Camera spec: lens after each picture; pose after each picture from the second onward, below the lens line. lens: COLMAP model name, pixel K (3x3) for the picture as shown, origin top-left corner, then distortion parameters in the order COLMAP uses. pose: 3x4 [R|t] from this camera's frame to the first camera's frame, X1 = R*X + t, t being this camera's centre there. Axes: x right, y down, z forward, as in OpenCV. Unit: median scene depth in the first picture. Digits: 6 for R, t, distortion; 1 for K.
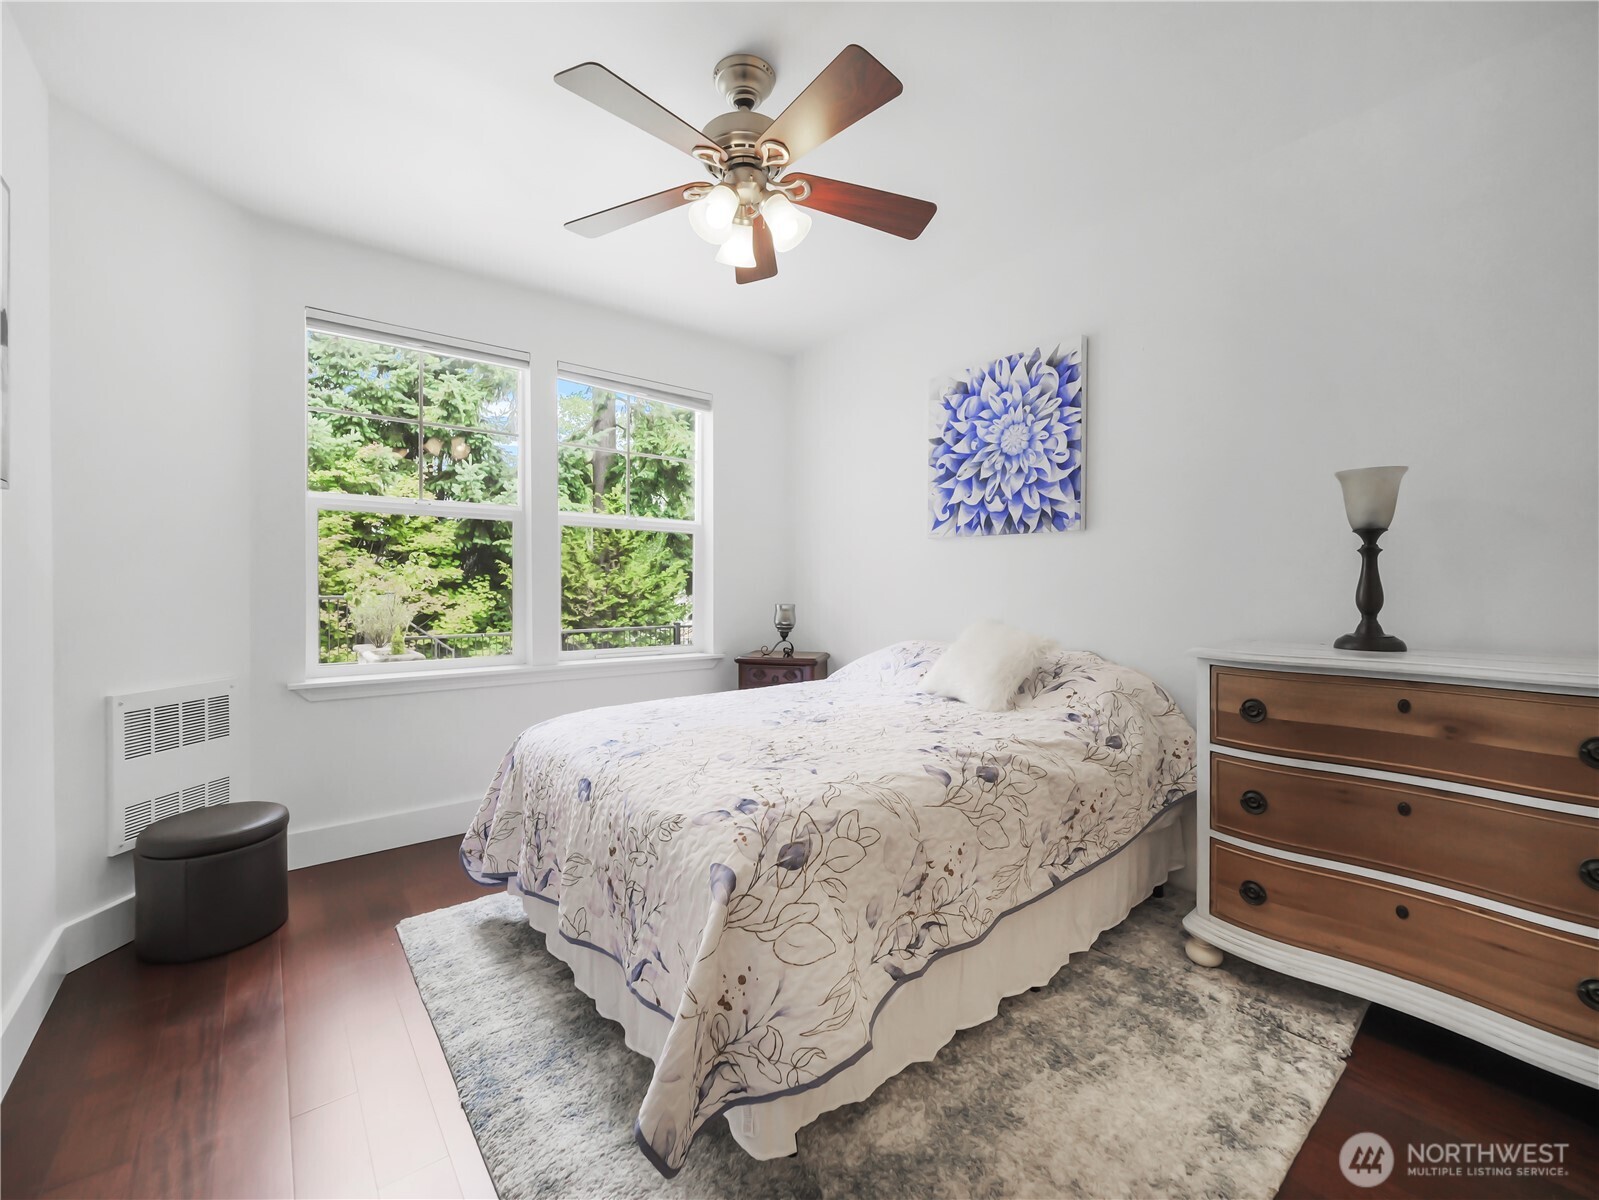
lens RADIAL K [[652.1, 0, 799.5], [0, 652.1, 600.0], [0, 0, 1]] dist [-0.013627, 0.003916]
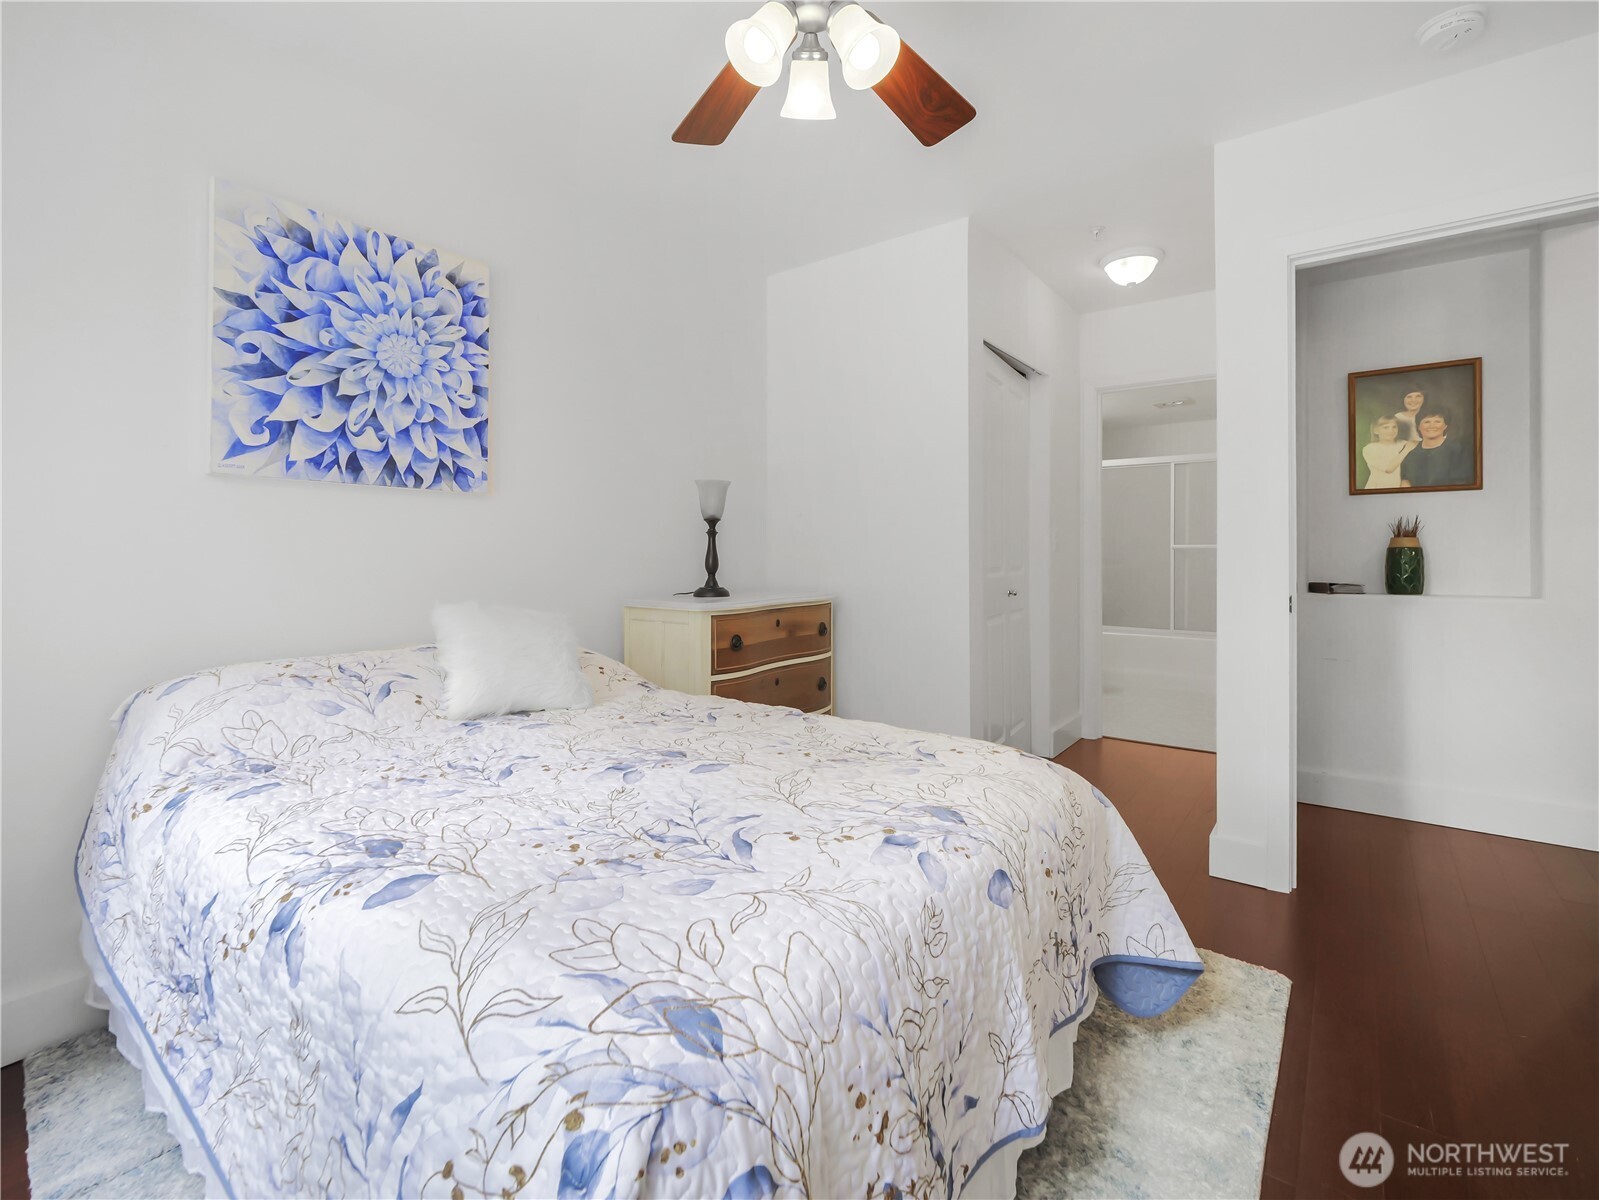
lens RADIAL K [[740.9, 0, 803.3], [0, 740.9, 551.9], [0, 0, 1]] dist [-0.001537, -0.000263]
pose [[-0.229303, -0.001071, 0.973354, -0.570832], [0.024835, 0.999667, 0.006951, -0.023794], [-0.973038, 0.025767, -0.229200, 0.757681]]
